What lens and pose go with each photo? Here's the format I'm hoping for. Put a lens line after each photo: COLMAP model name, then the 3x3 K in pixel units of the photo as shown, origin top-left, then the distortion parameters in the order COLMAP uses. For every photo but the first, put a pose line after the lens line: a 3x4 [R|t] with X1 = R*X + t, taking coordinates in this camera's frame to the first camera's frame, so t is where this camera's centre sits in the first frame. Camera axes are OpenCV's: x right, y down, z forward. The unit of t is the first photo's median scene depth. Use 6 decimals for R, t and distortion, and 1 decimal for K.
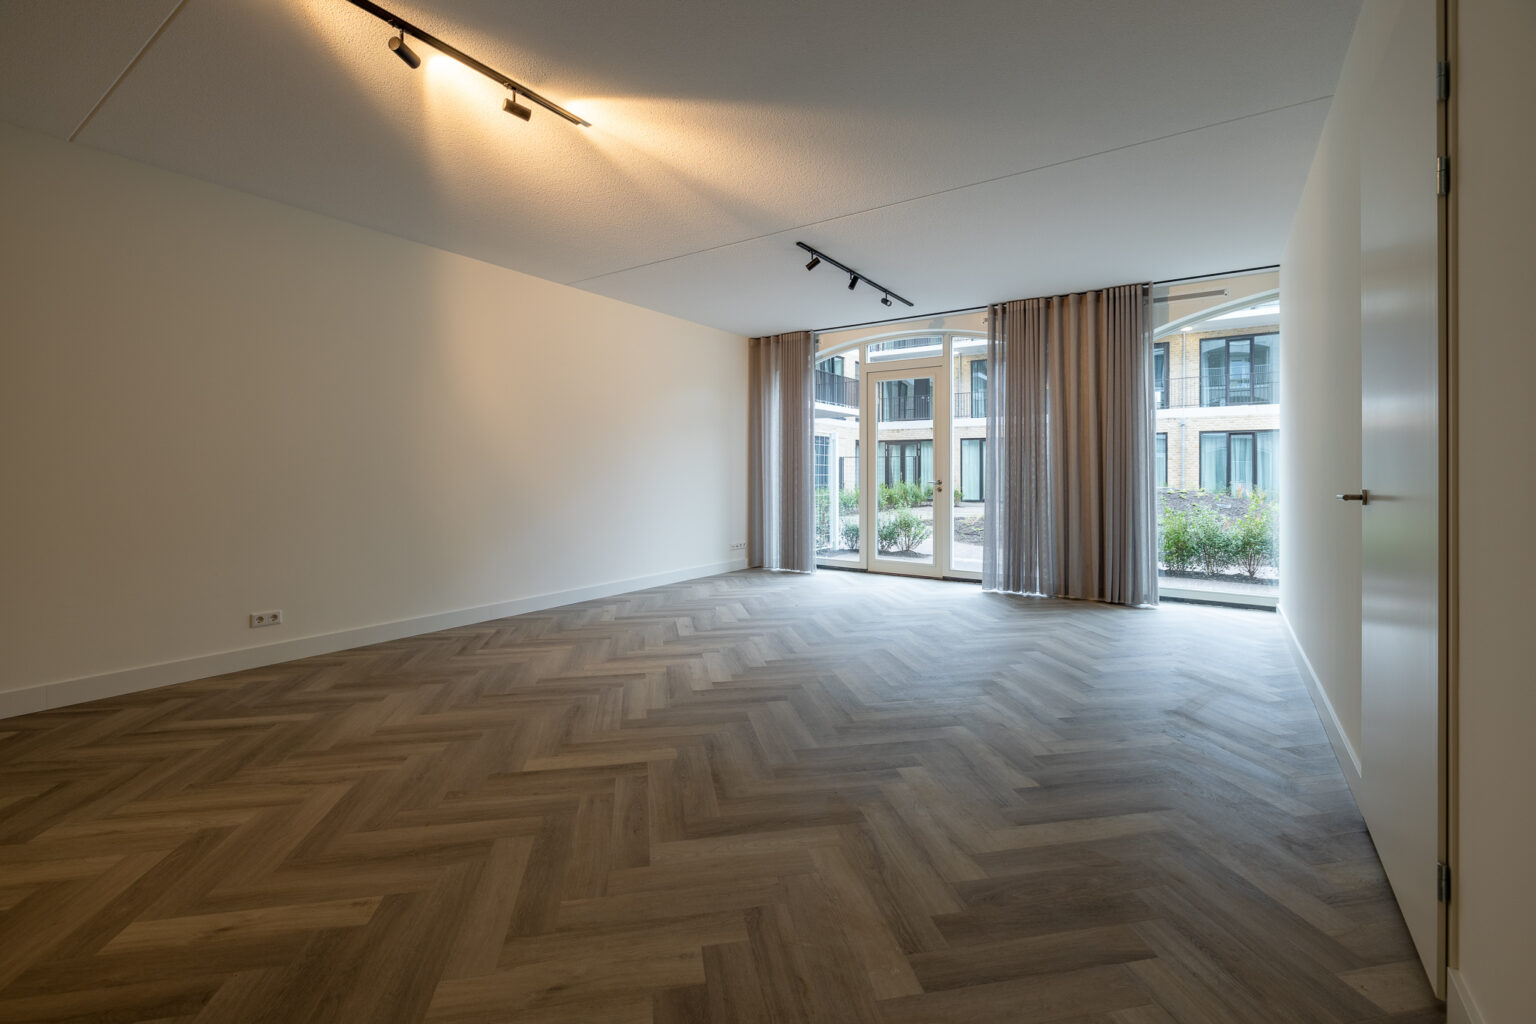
lens RADIAL K [[652.5, 0, 769.6], [0, 652.5, 470.7], [0, 0, 1]] dist [-0.000003, -0.000116]
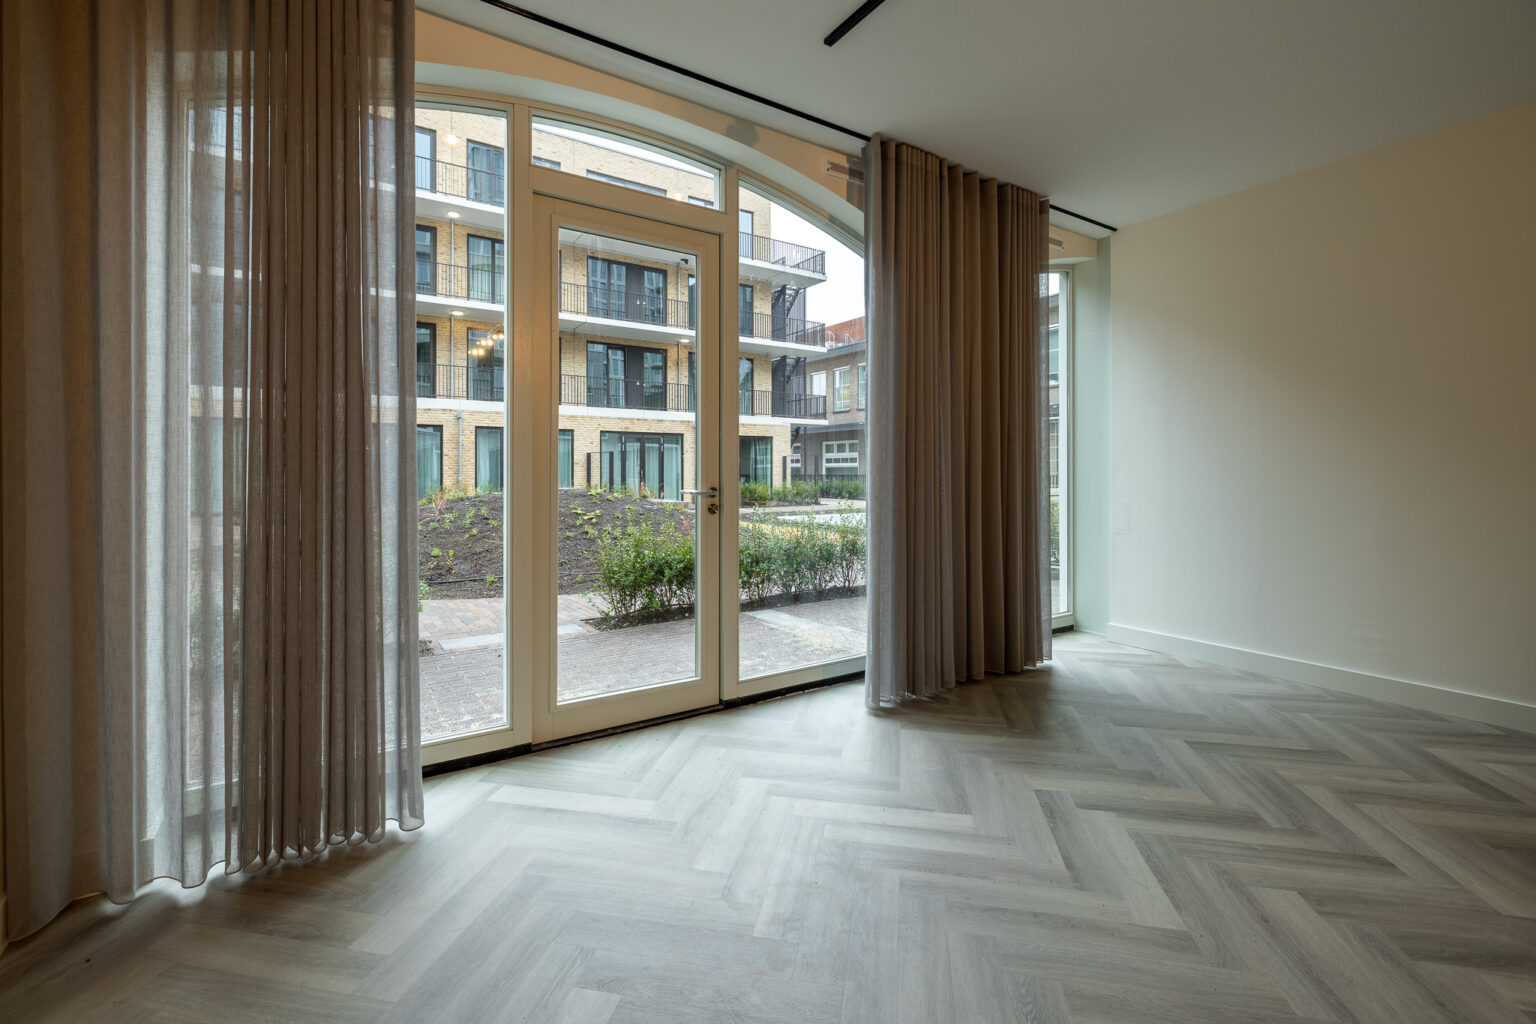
lens RADIAL K [[652.5, 0, 769.6], [0, 652.5, 470.7], [0, 0, 1]] dist [-0.000003, -0.000116]
pose [[0.374604, -0.000186, 0.927185, -0.166646], [-0.003892, 0.999991, 0.001773, 0.000958], [-0.927177, -0.004272, 0.374600, 0.948619]]
